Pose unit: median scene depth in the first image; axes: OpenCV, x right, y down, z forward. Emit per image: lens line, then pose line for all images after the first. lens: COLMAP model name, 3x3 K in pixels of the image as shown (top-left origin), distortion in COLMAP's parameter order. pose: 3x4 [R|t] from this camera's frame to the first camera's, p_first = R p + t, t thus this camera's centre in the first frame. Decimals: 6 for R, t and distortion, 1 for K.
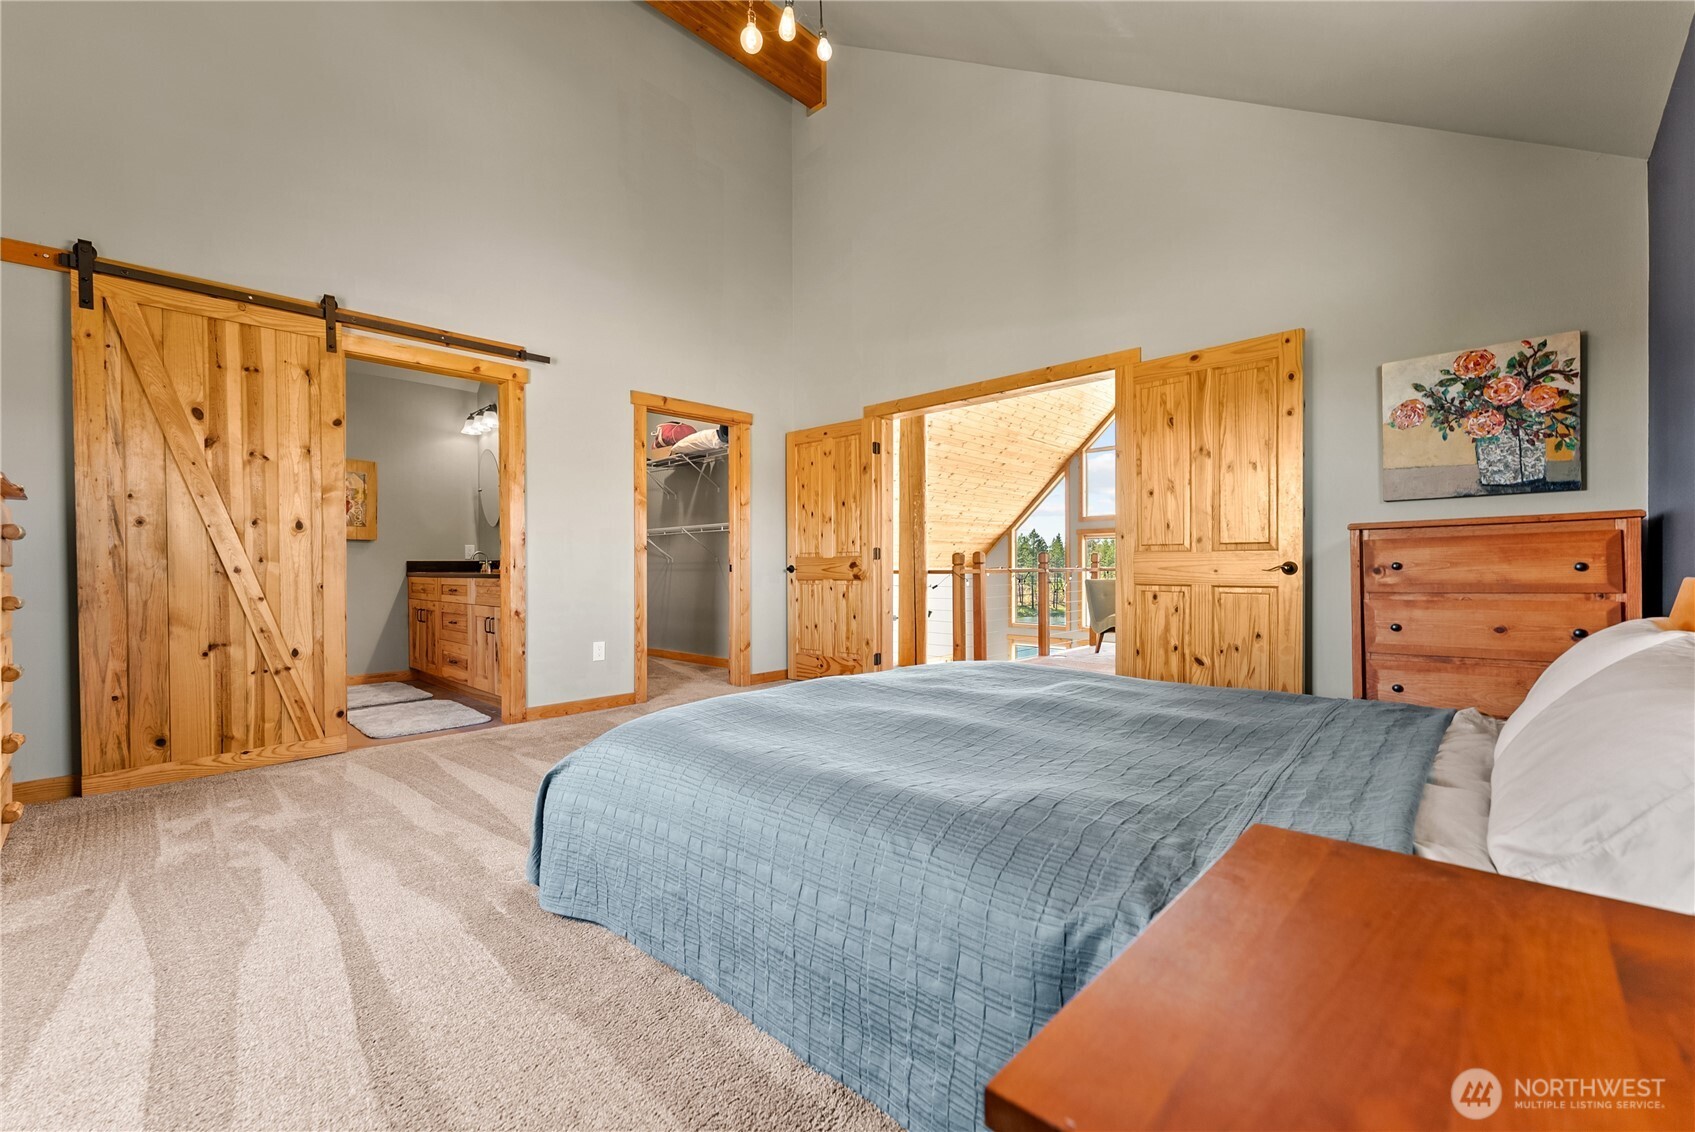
lens RADIAL K [[659.4, 0, 845.5], [0, 659.4, 567.0], [0, 0, 1]] dist [-0.000092, -0.000054]
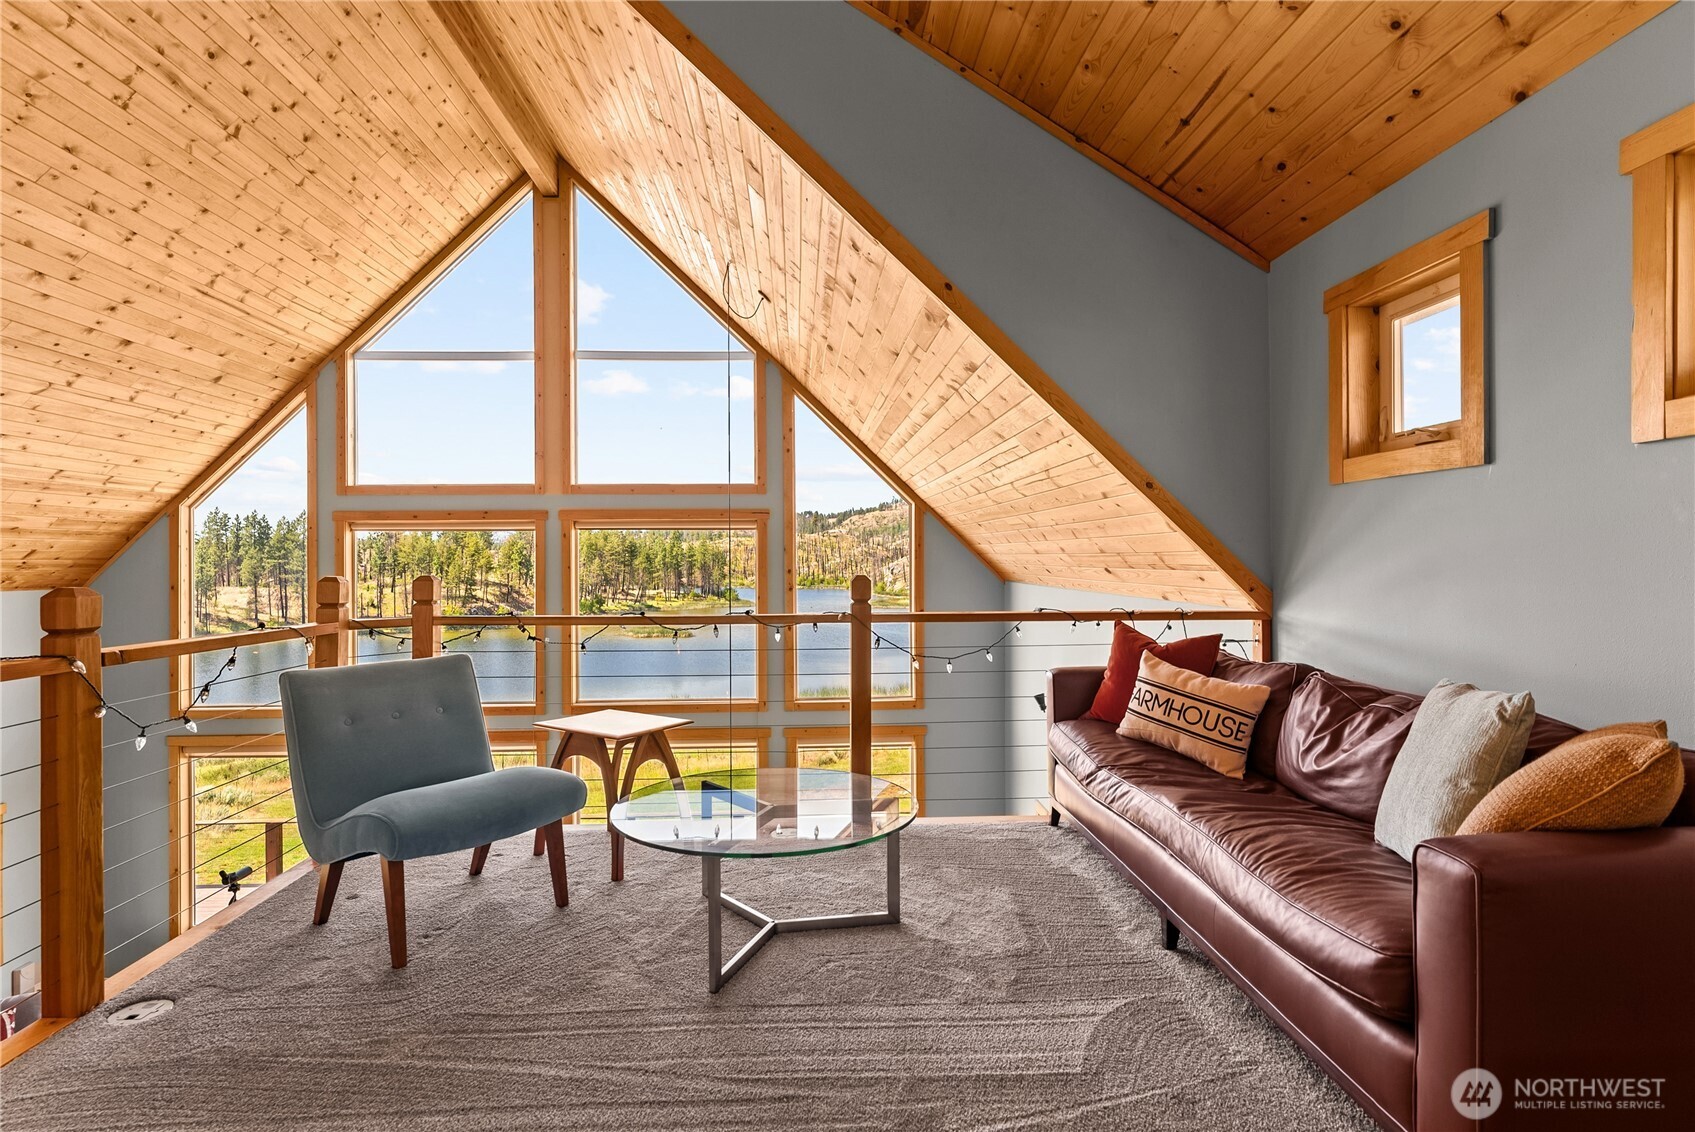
lens RADIAL K [[835.4, 0, 845.1], [0, 835.4, 565.2], [0, 0, 1]] dist [0.001428, 0.000160]
pose [[0.658172, 0.001909, 0.752865, 0.133372], [-0.000062, 0.999997, -0.002482, -0.015680], [-0.752867, 0.001587, 0.658171, 0.303601]]
